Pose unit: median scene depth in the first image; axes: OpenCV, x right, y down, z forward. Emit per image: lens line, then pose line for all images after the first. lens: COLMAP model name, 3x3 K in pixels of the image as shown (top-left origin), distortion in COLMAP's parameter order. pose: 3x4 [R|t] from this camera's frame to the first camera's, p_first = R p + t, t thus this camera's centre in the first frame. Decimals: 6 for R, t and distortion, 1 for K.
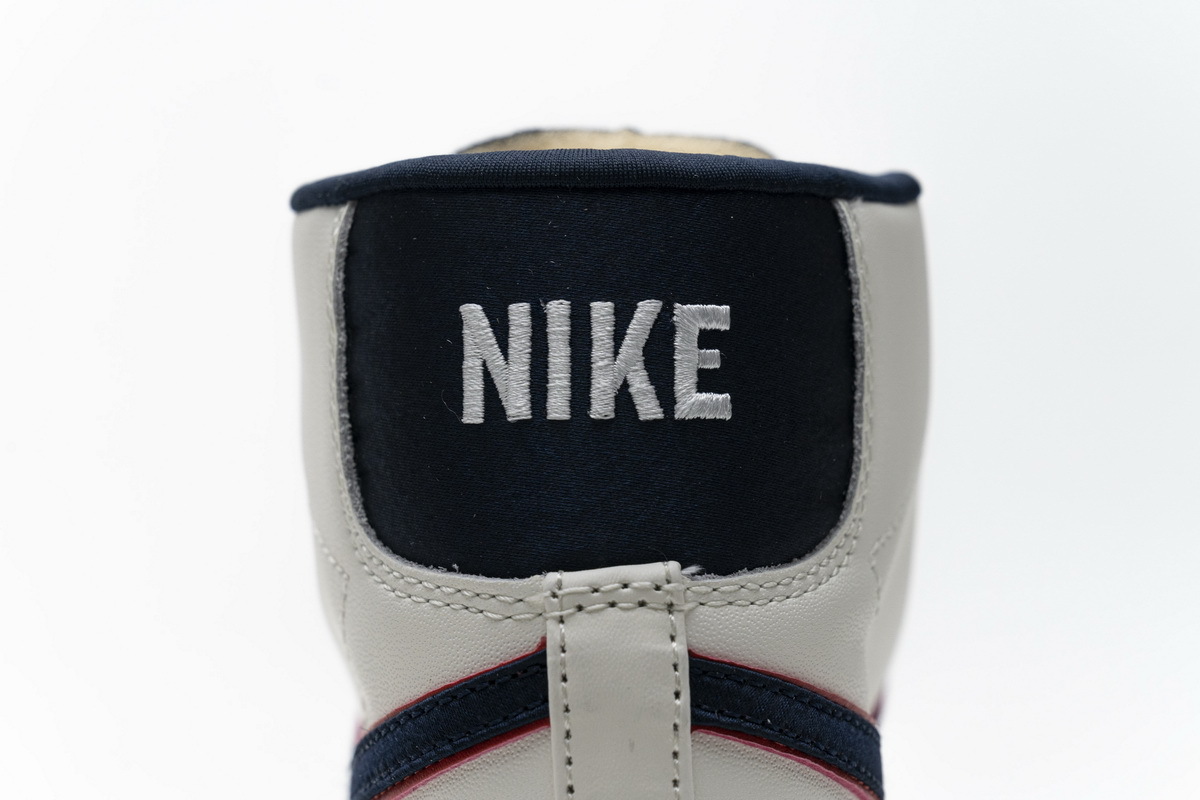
lens RADIAL K [[2308.7, 0, 600.0], [0, 2308.7, 400.0], [0, 0, 1]] dist [0.027050, -0.063979]
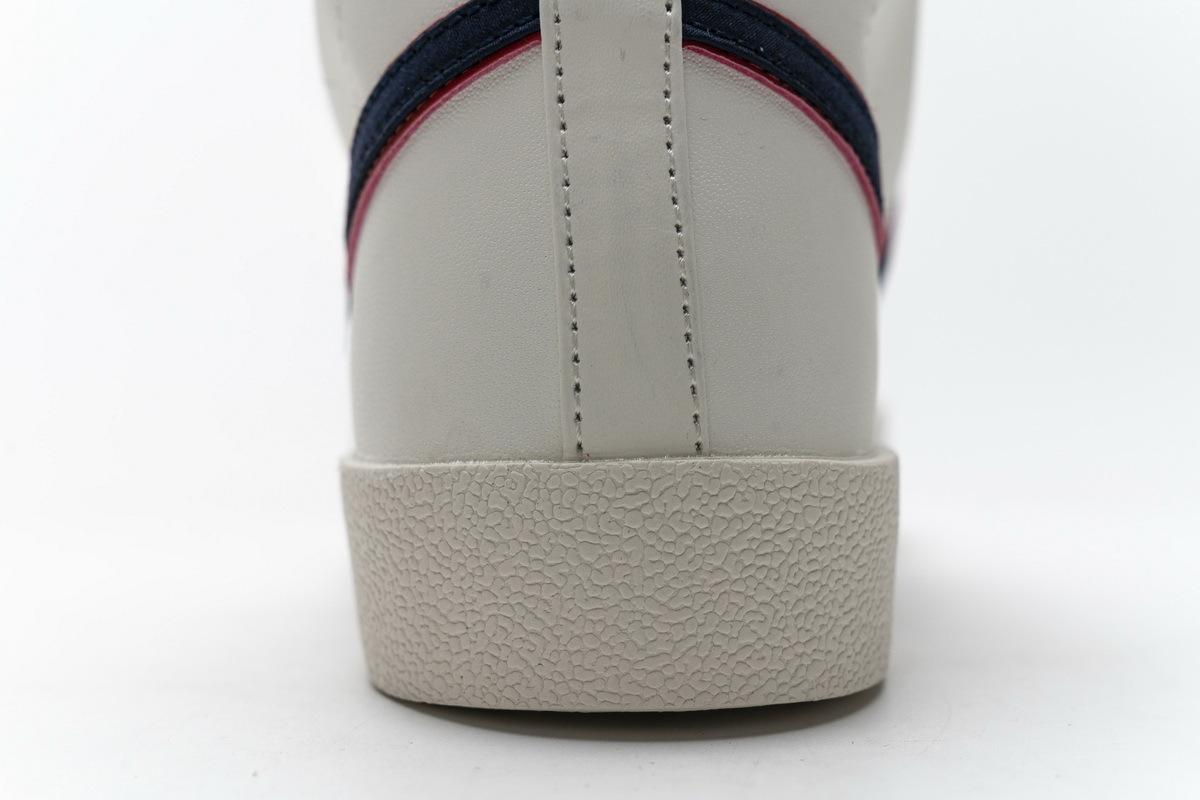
lens RADIAL K [[2308.7, 0, 600.0], [0, 2308.7, 400.0], [0, 0, 1]] dist [0.027050, -0.063979]
pose [[0.999856, 0.002268, -0.016802, 0.020541], [-0.003079, 0.998822, -0.048420, 0.337594], [0.016673, 0.048465, 0.998686, 0.013424]]
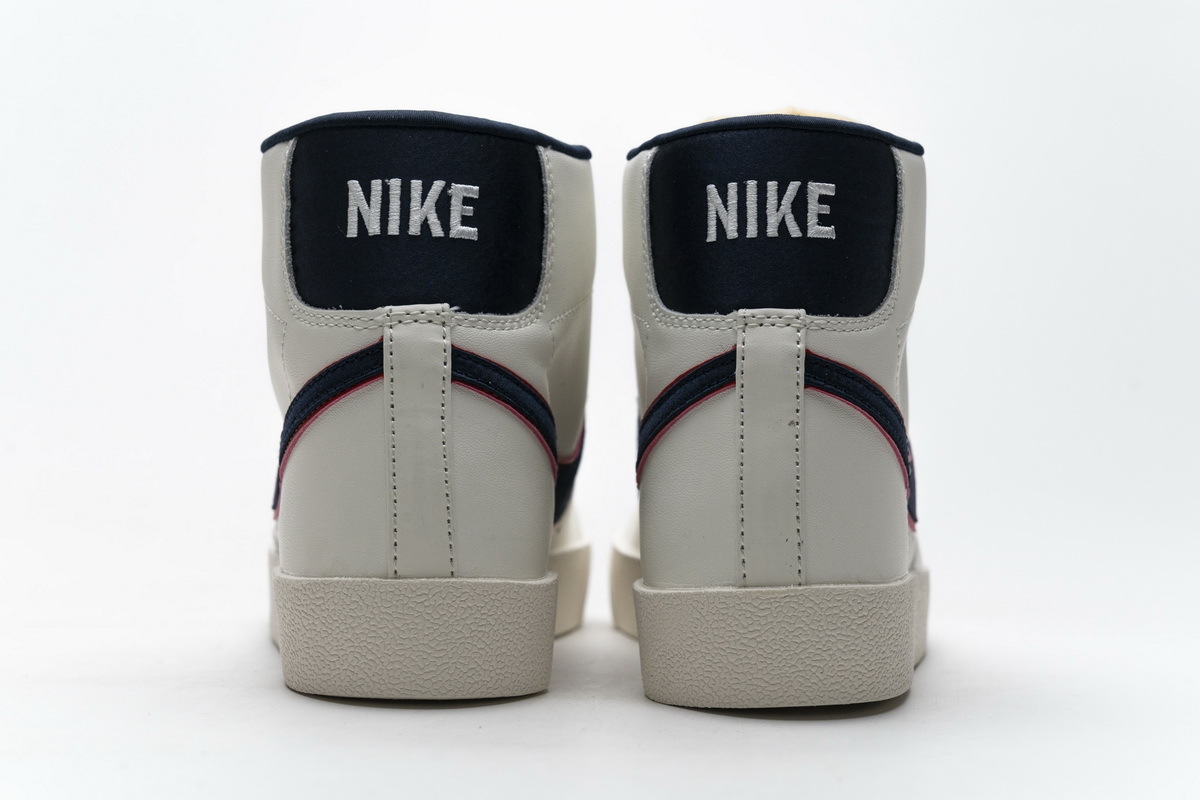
lens RADIAL K [[2308.7, 0, 600.0], [0, 2308.7, 400.0], [0, 0, 1]] dist [0.027050, -0.063979]
pose [[0.998458, 0.032194, 0.045227, 0.078333], [-0.028090, 0.995669, -0.088625, 0.334843], [-0.047884, 0.087218, 0.995038, -1.063397]]
